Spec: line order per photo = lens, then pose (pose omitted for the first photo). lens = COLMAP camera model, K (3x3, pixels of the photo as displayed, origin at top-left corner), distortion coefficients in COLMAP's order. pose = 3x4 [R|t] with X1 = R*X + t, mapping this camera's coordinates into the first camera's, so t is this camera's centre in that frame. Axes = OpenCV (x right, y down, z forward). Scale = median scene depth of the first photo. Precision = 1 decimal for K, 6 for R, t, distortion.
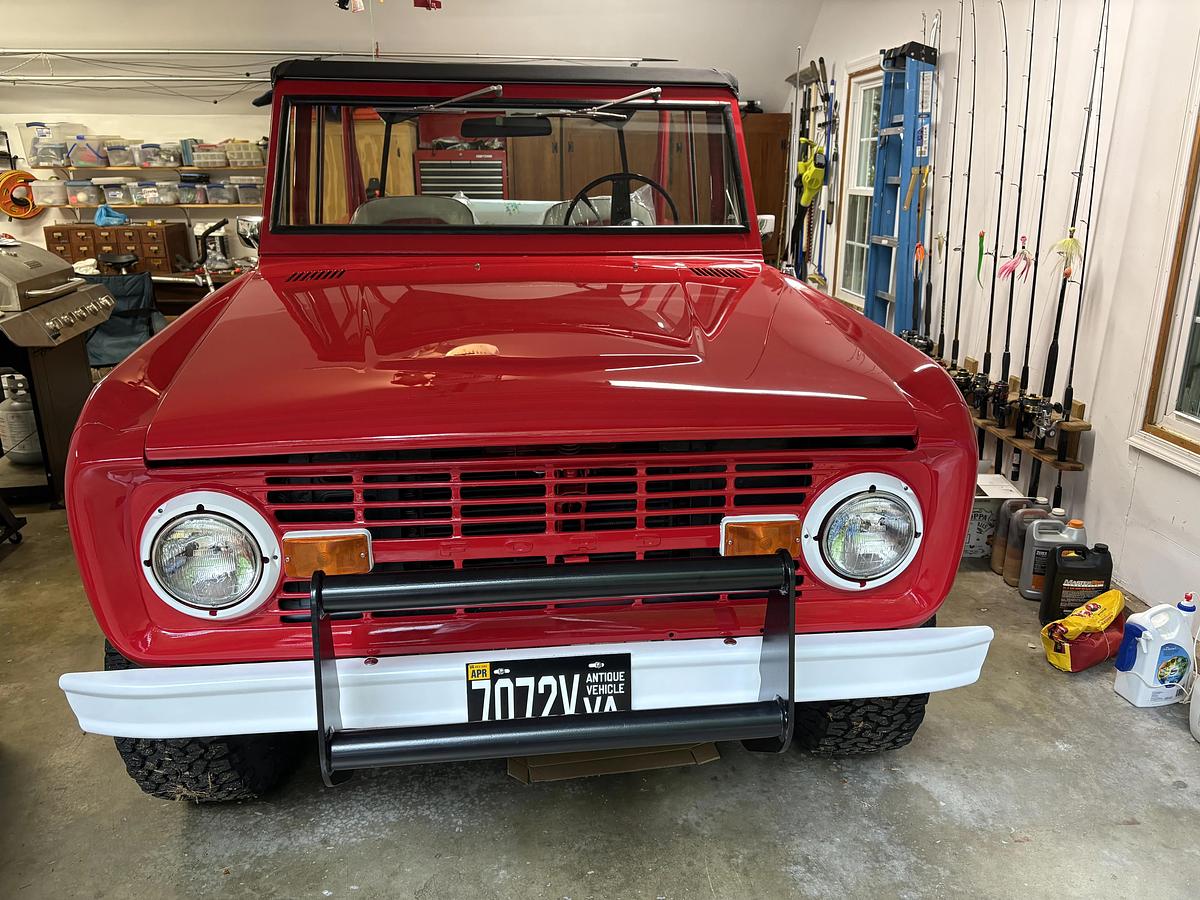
lens RADIAL K [[928.8, 0, 599.2], [0, 928.8, 445.8], [0, 0, 1]] dist [0.013835, 0.000279]
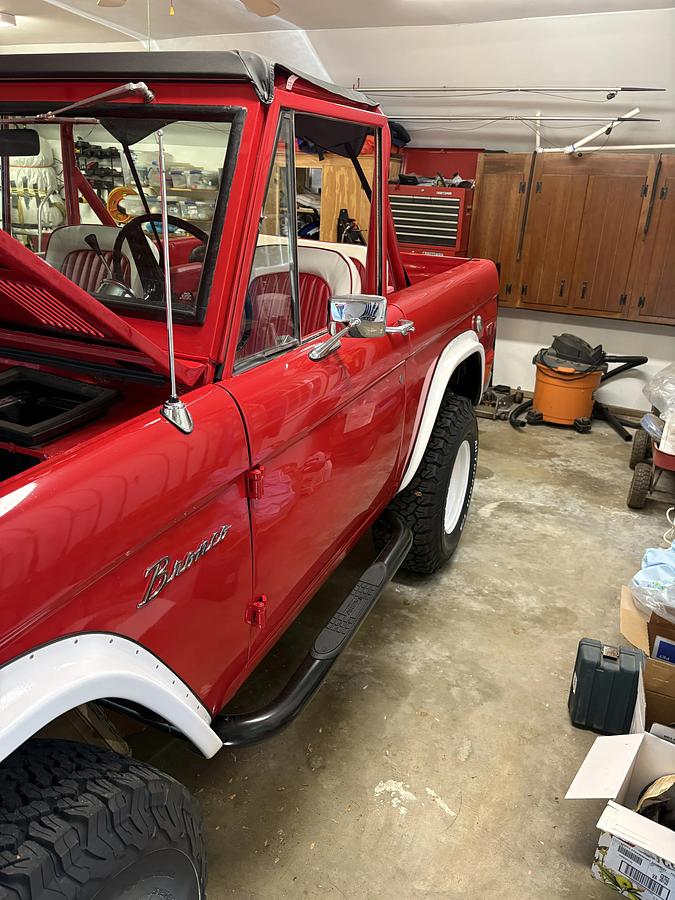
lens RADIAL K [[696.6, 0, 336.0], [0, 696.6, 451.1], [0, 0, 1]] dist [0.013835, 0.000279]
pose [[0.845105, 0.228028, -0.483530, 0.208171], [-0.202413, 0.973615, 0.105373, -0.094321], [0.494800, 0.008821, 0.868962, 0.284886]]
